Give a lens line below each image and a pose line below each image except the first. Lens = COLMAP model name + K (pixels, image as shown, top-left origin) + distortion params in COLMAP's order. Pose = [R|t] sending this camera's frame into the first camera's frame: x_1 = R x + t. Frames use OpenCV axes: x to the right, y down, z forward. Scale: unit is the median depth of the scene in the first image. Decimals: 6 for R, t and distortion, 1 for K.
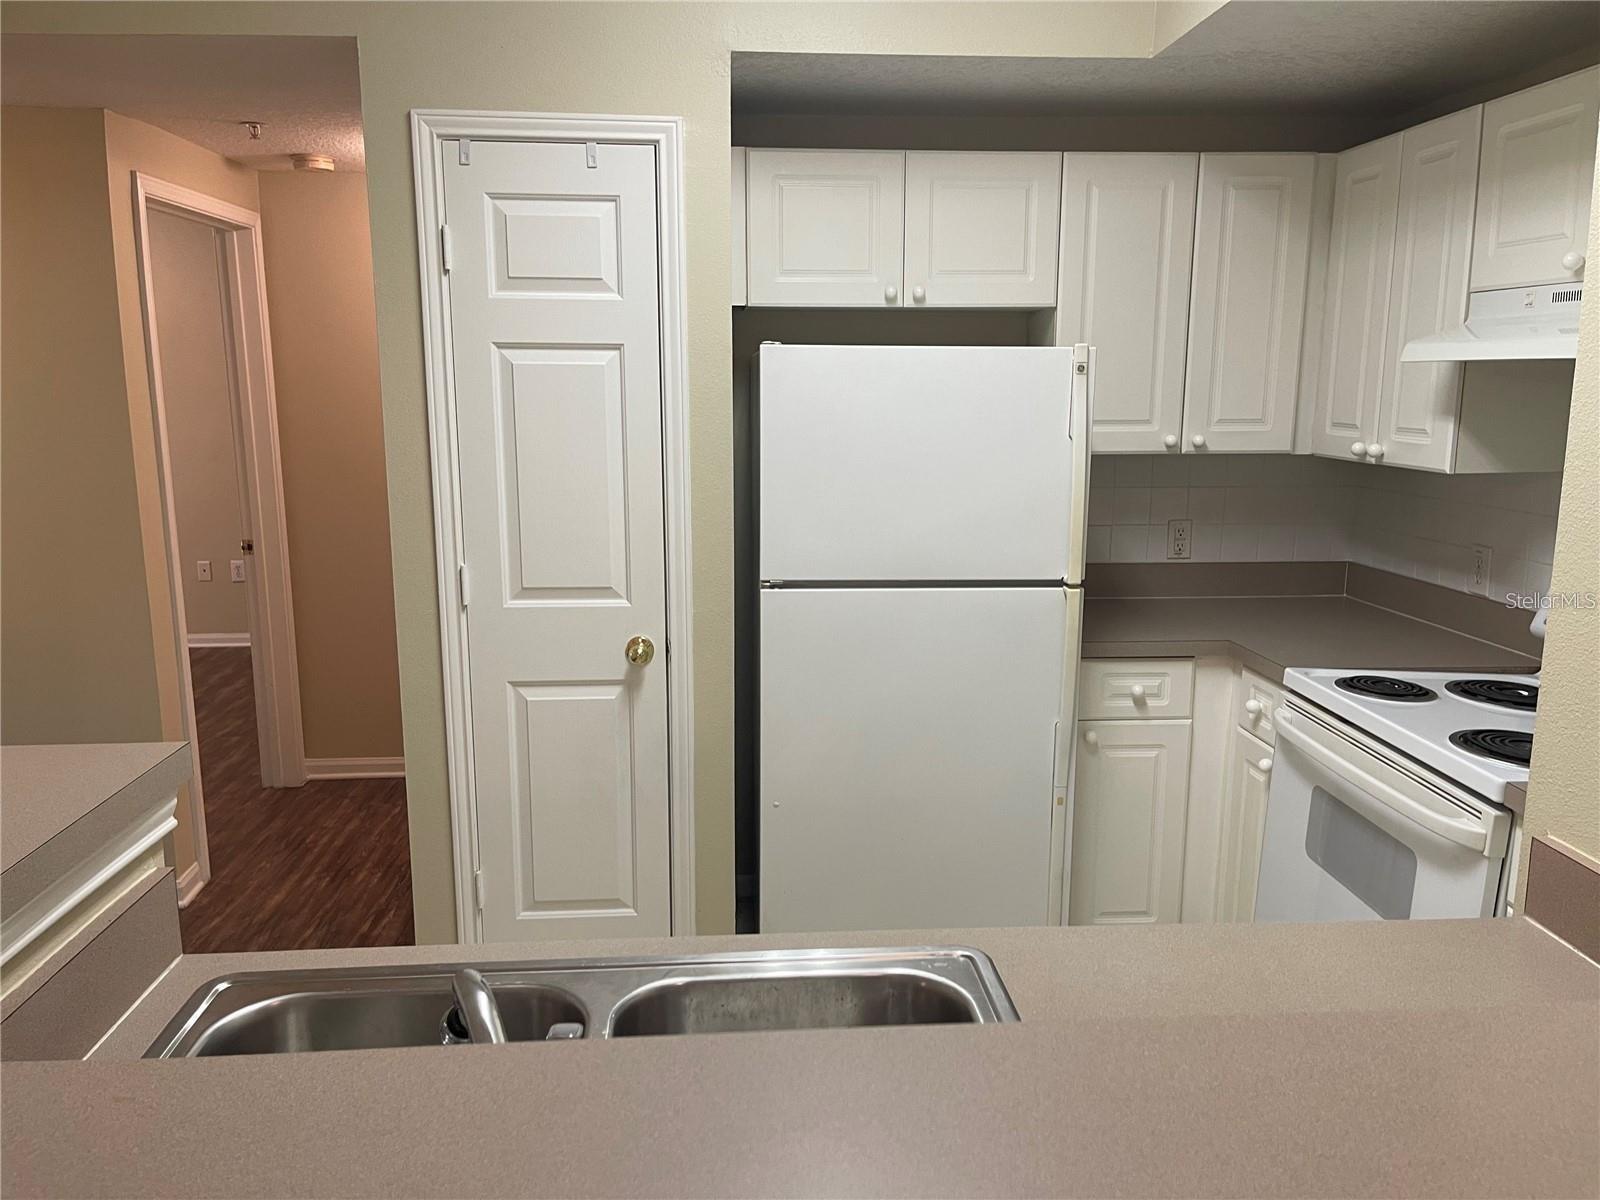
lens RADIAL K [[1205.5, 0, 808.9], [0, 1205.5, 609.7], [0, 0, 1]] dist [0.062920, -0.081946]
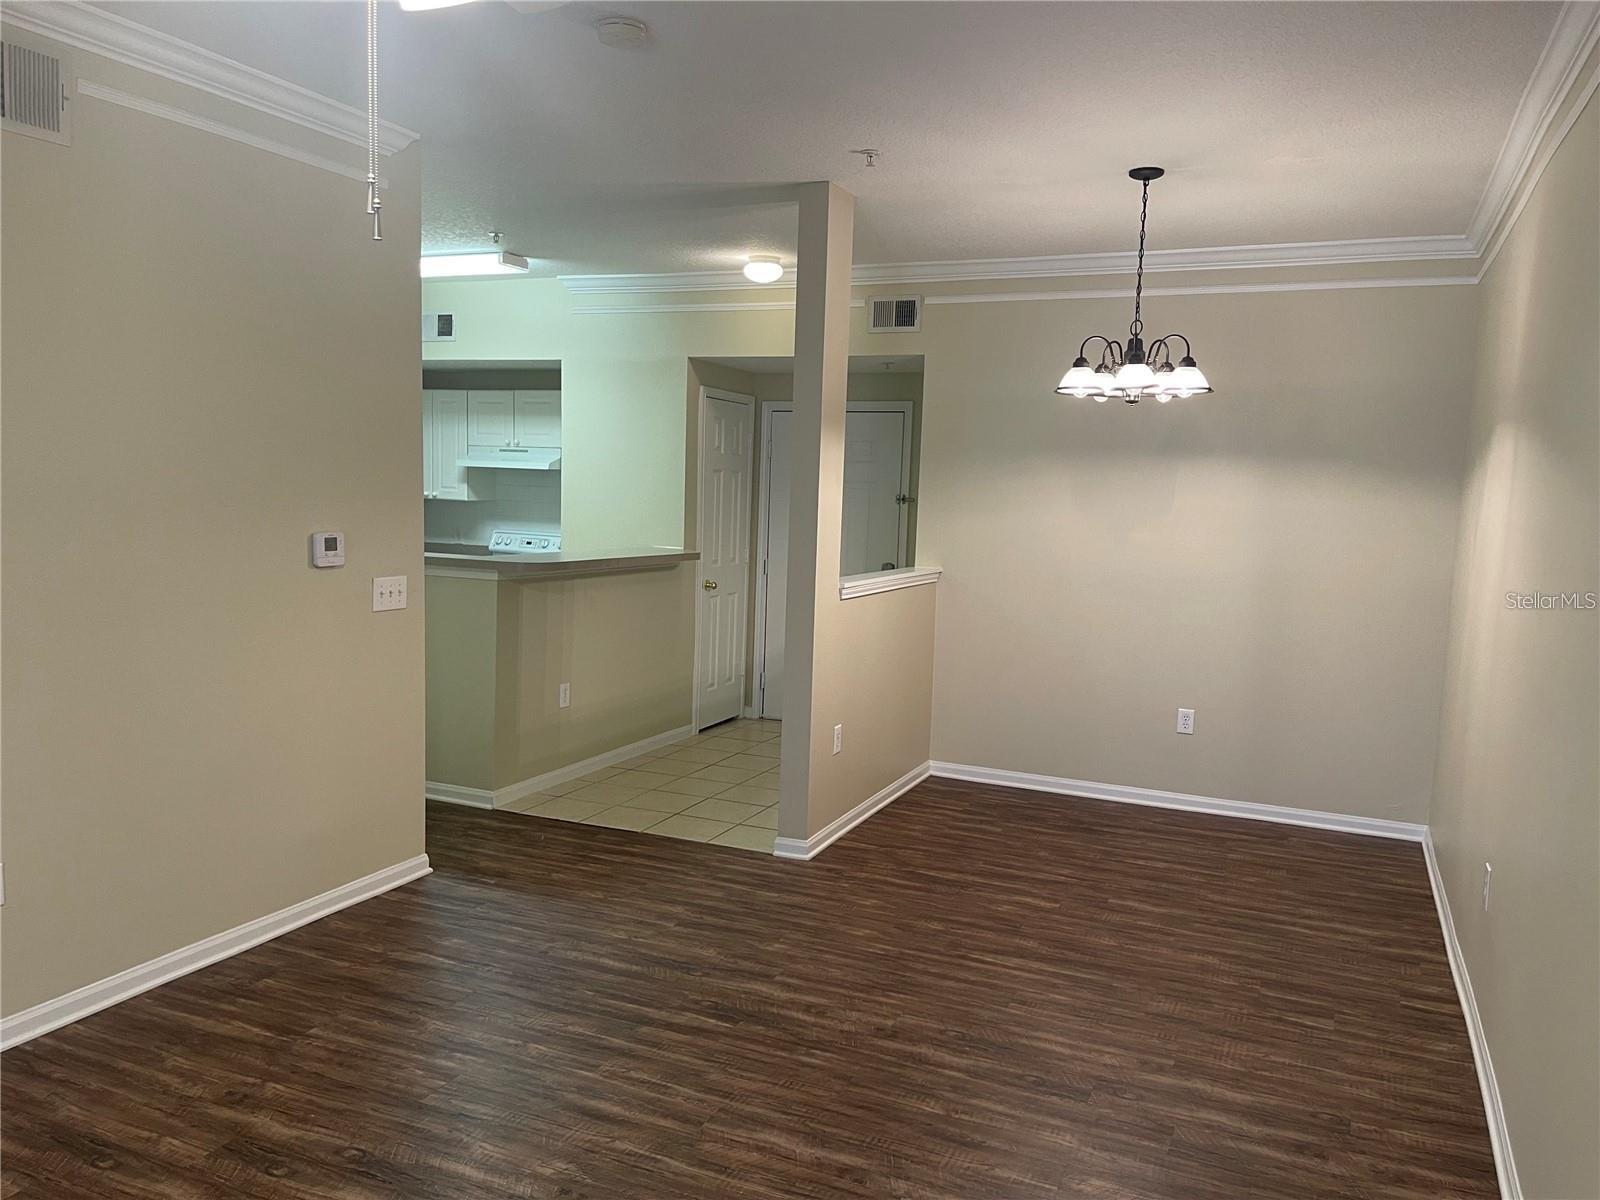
lens RADIAL K [[1205.5, 0, 807.0], [0, 1205.5, 604.9], [0, 0, 1]] dist [0.062920, -0.081946]
pose [[0.469807, -0.074431, 0.879626, -1.771289], [0.131700, 0.991197, 0.013531, 0.221459], [-0.872890, 0.109490, 0.475474, -1.194291]]
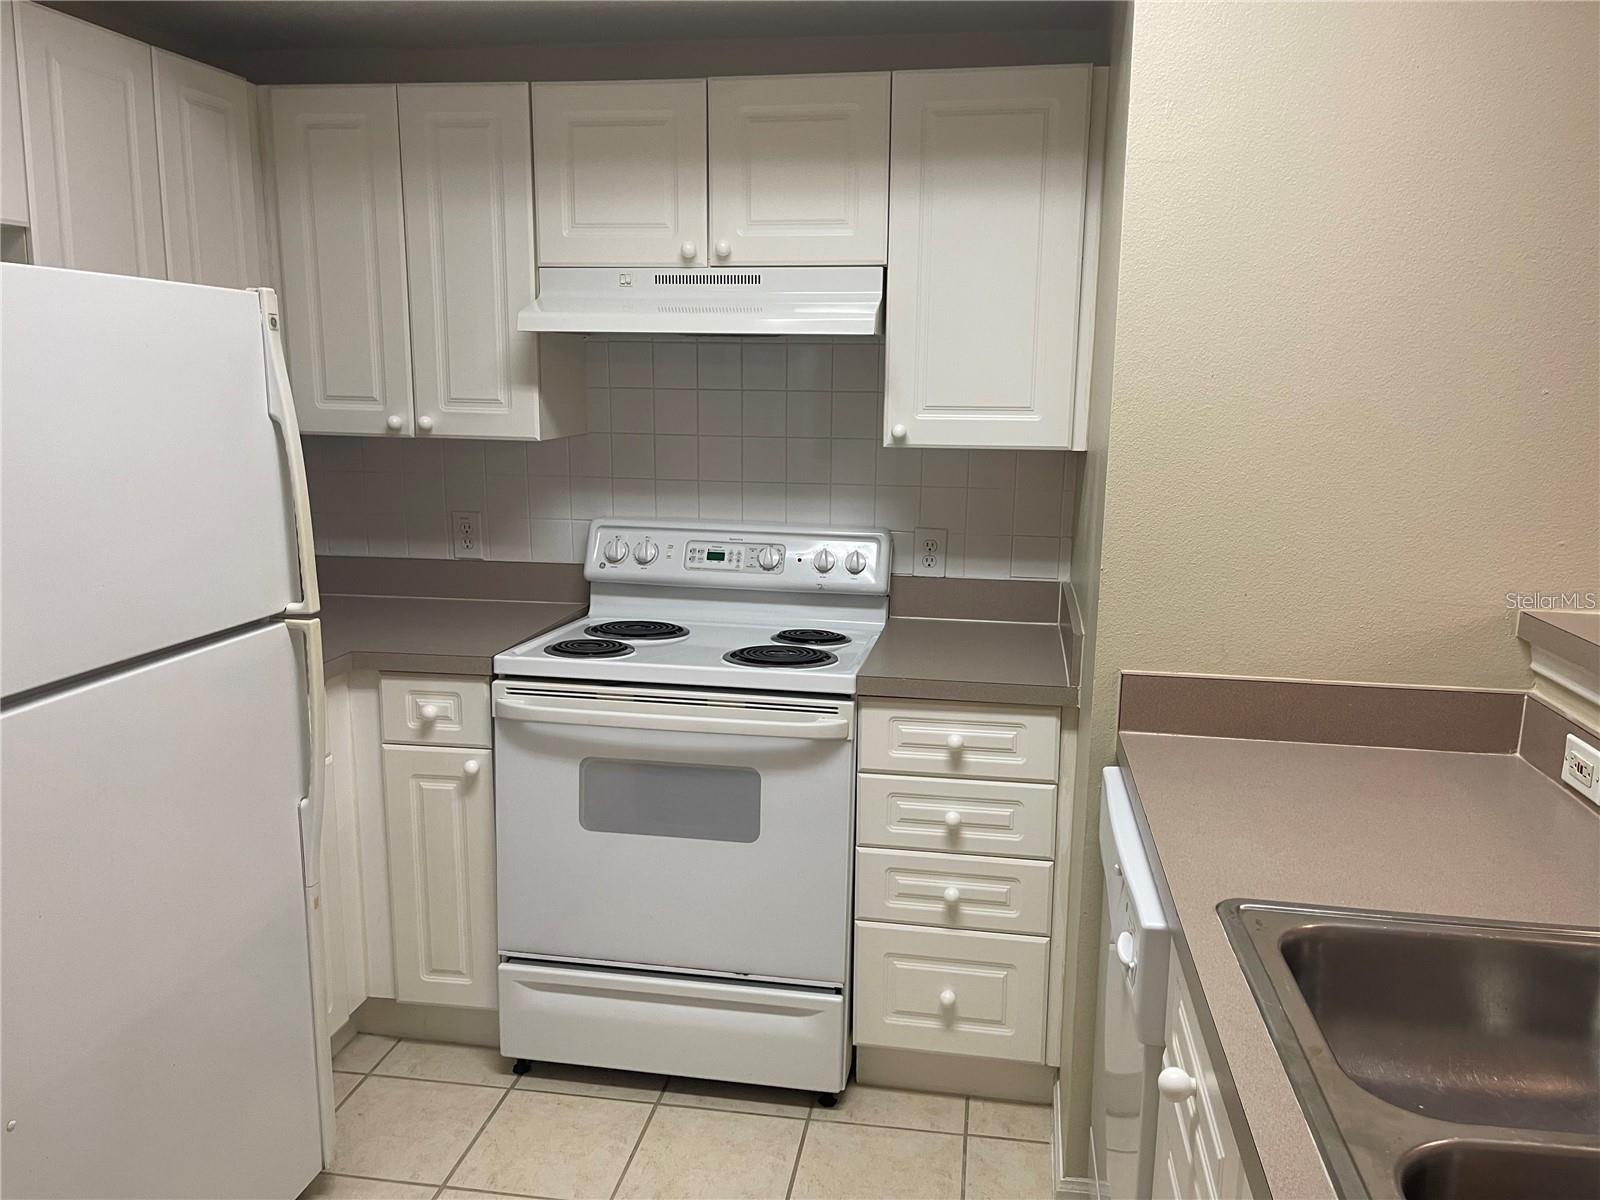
lens RADIAL K [[1205.5, 0, 807.6], [0, 1205.5, 607.4], [0, 0, 1]] dist [0.062920, -0.081946]
pose [[0.231314, -0.183573, 0.955403, -0.415613], [0.171863, 0.974303, 0.145594, -0.079249], [-0.957579, 0.130520, 0.256919, 0.501002]]
